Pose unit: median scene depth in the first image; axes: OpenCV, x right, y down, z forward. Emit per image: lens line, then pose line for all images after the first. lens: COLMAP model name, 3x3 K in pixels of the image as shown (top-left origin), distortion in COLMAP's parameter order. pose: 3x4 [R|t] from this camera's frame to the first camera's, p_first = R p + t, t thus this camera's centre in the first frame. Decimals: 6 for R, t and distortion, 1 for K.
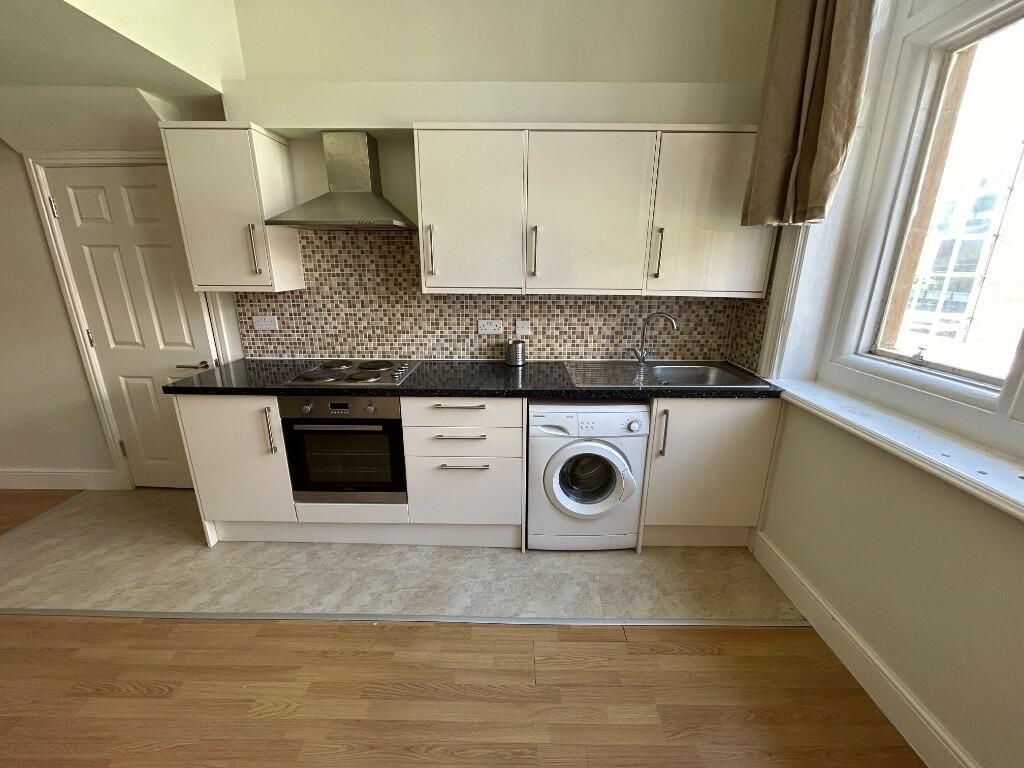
lens RADIAL K [[411.8, 0, 512.0], [0, 411.8, 384.0], [0, 0, 1]] dist [-0.001138, -0.000165]
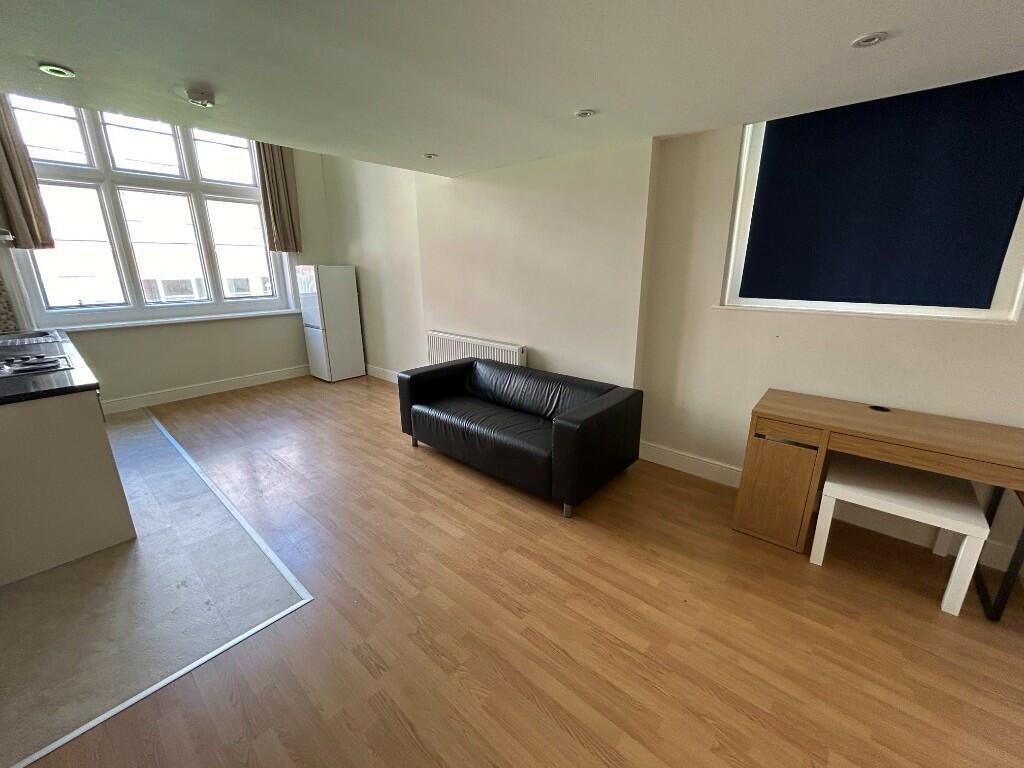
lens RADIAL K [[411.8, 0, 512.0], [0, 411.8, 384.0], [0, 0, 1]] dist [-0.001138, -0.000165]
pose [[-0.759153, -0.177951, 0.626115, -2.636040], [0.186101, 0.862412, 0.470756, -0.327323], [-0.623741, 0.473897, -0.621586, 1.112991]]
